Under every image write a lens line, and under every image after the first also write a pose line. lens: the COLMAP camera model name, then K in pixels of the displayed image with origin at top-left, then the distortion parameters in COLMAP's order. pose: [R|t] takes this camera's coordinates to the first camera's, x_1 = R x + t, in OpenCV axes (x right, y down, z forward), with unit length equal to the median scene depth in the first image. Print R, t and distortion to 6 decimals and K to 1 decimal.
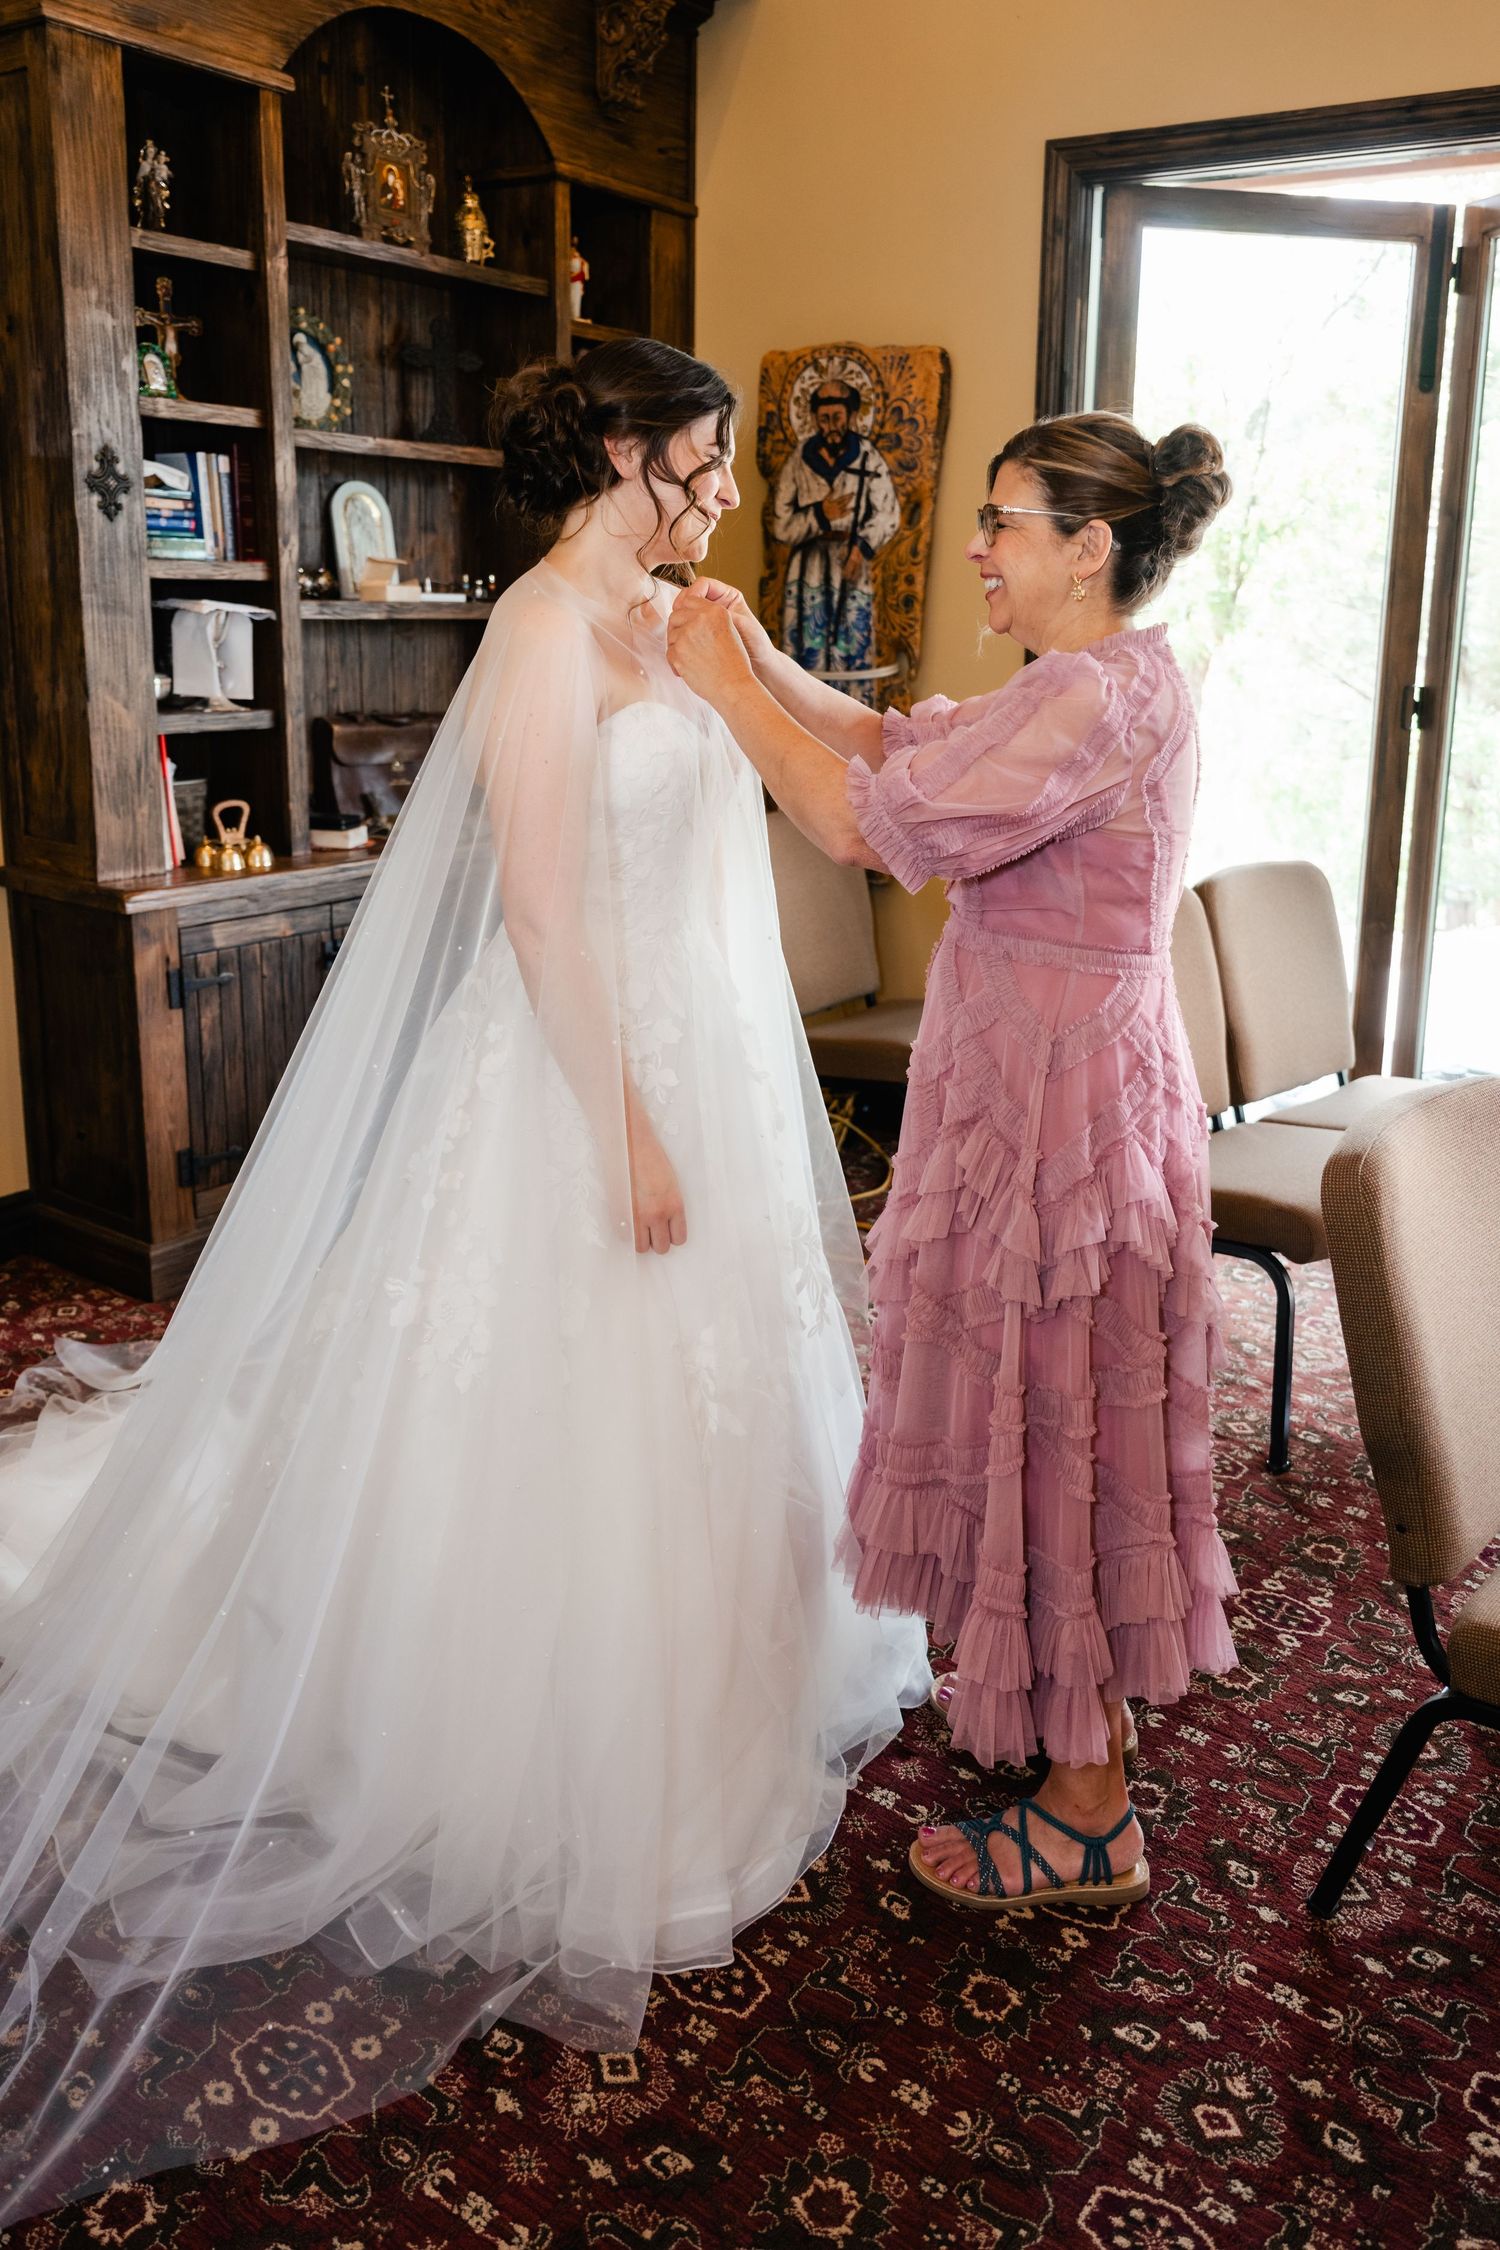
lens RADIAL K [[1741.0, 0, 890.0], [0, 1741.0, 936.6], [0, 0, 1]] dist [-0.001879, 0.001751]
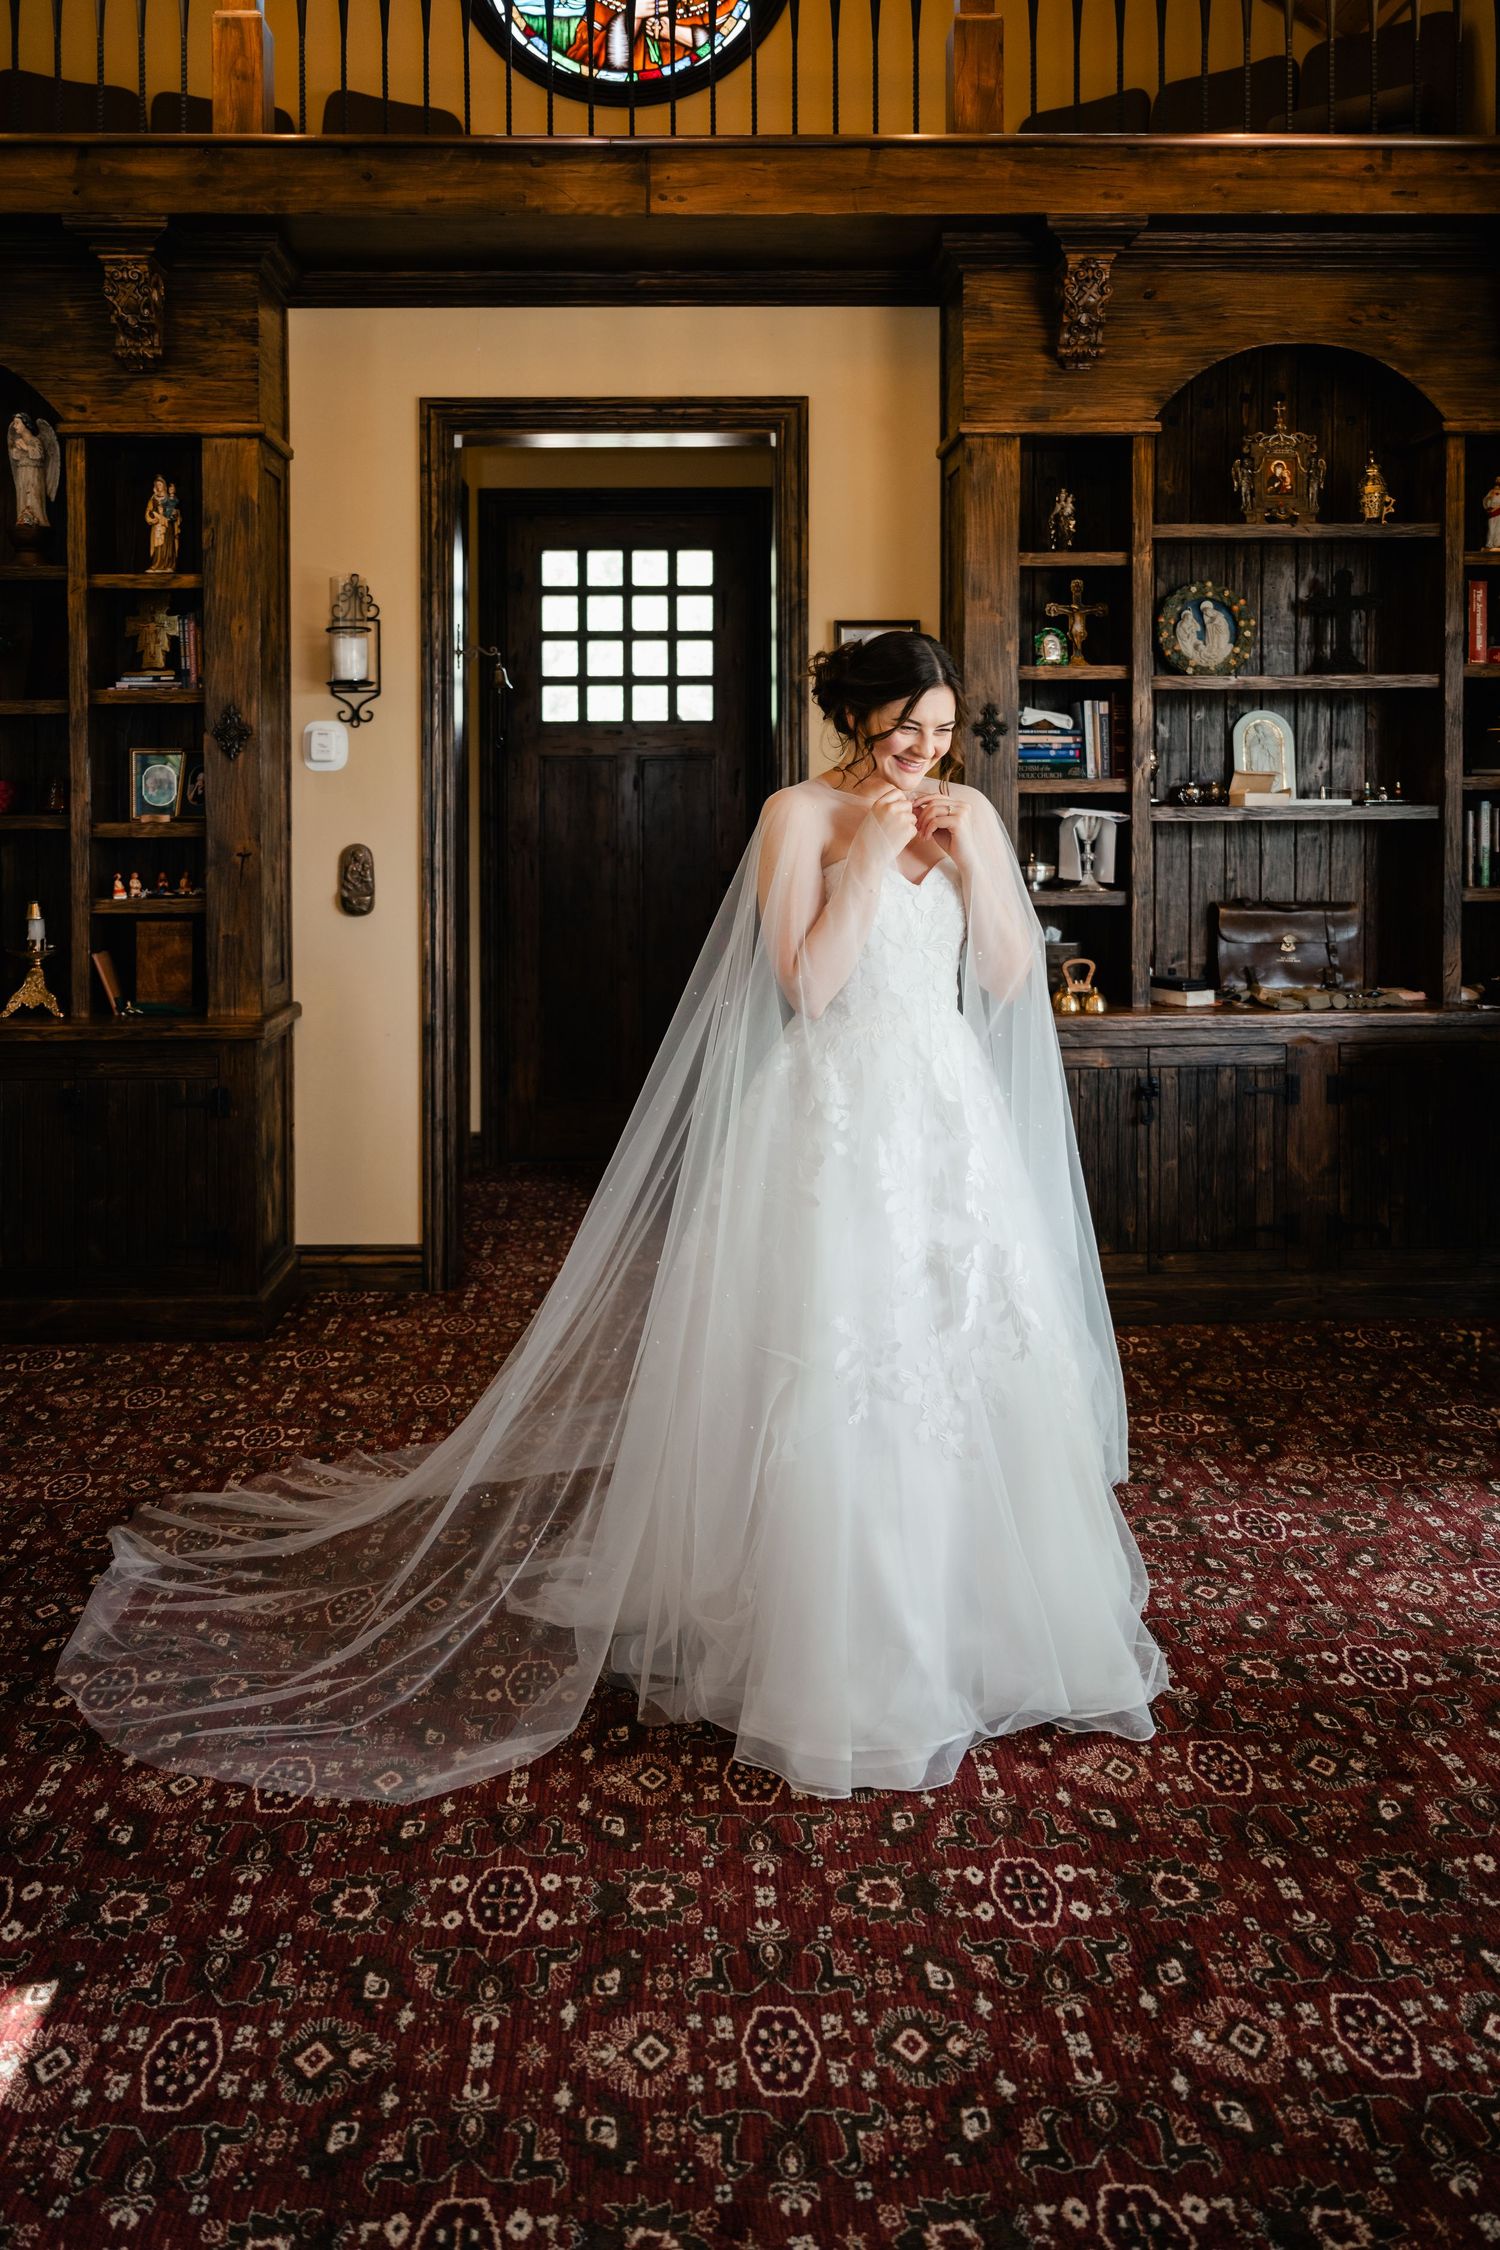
lens RADIAL K [[1694.4, 0, 733.7], [0, 1694.4, 812.4], [0, 0, 1]] dist [-0.004765, 0.003137]
pose [[0.554559, -0.021156, -0.831875, 0.553371], [-0.142240, 0.982554, -0.119811, 0.003306], [0.819897, 0.184769, 0.541875, 0.081957]]
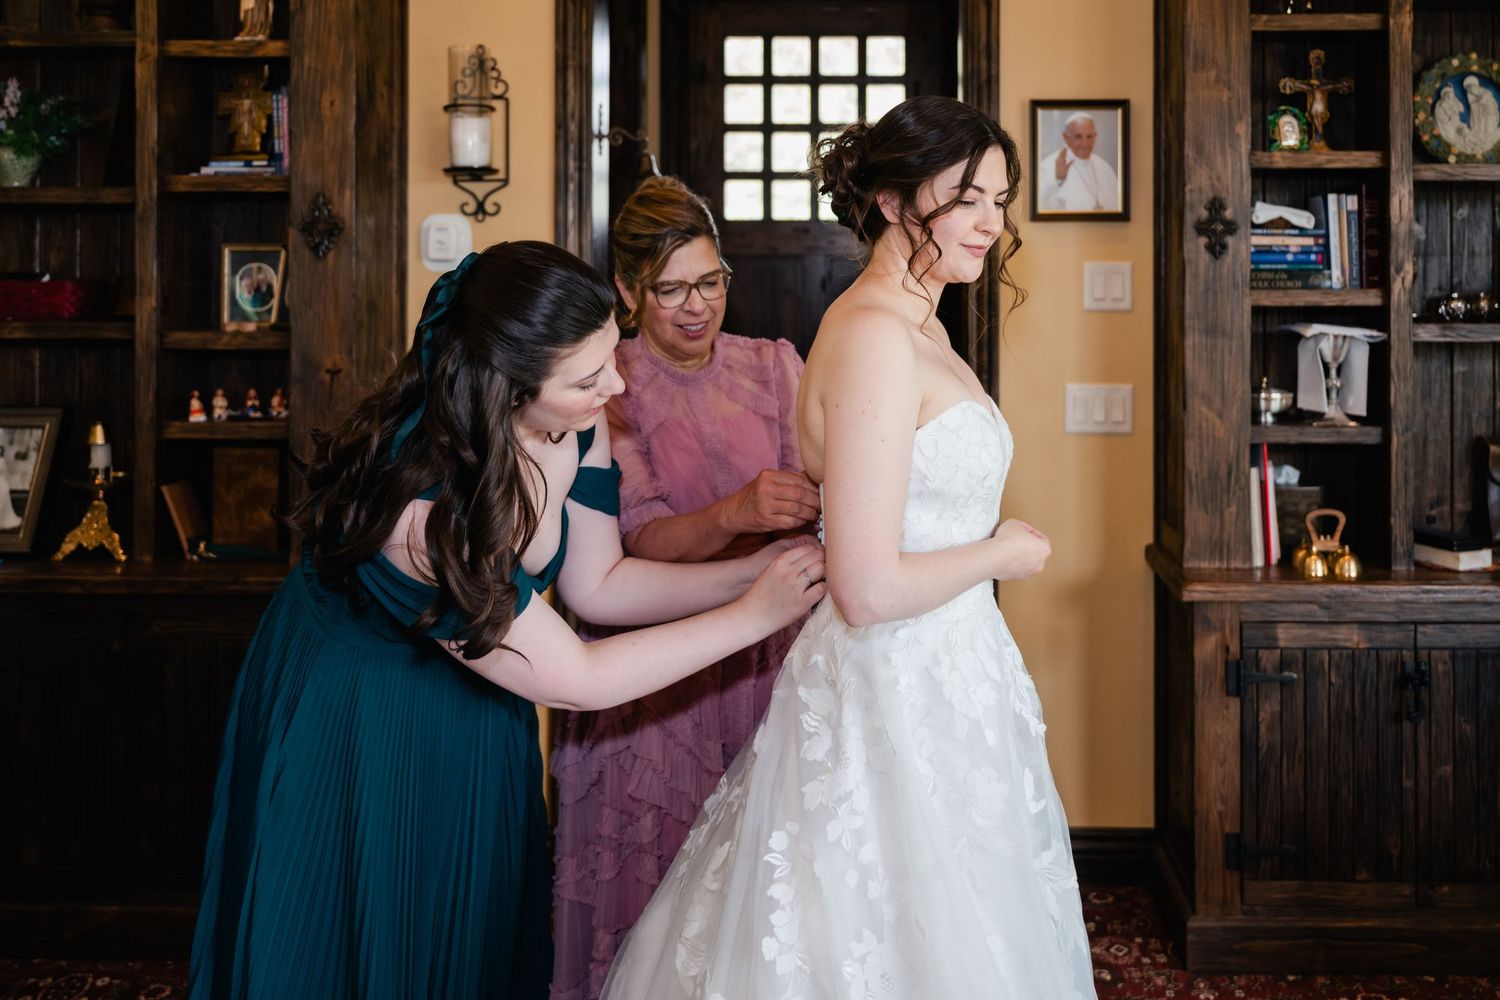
lens RADIAL K [[1397.5, 0, 895.9], [0, 1397.5, 258.7], [0, 0, 1]] dist [-0.006951, 0.004608]
pose [[0.523827, -0.041765, -0.850800, 0.224284], [-0.154113, 0.977668, -0.142879, -0.067418], [0.837768, 0.205963, 0.505692, 0.326118]]
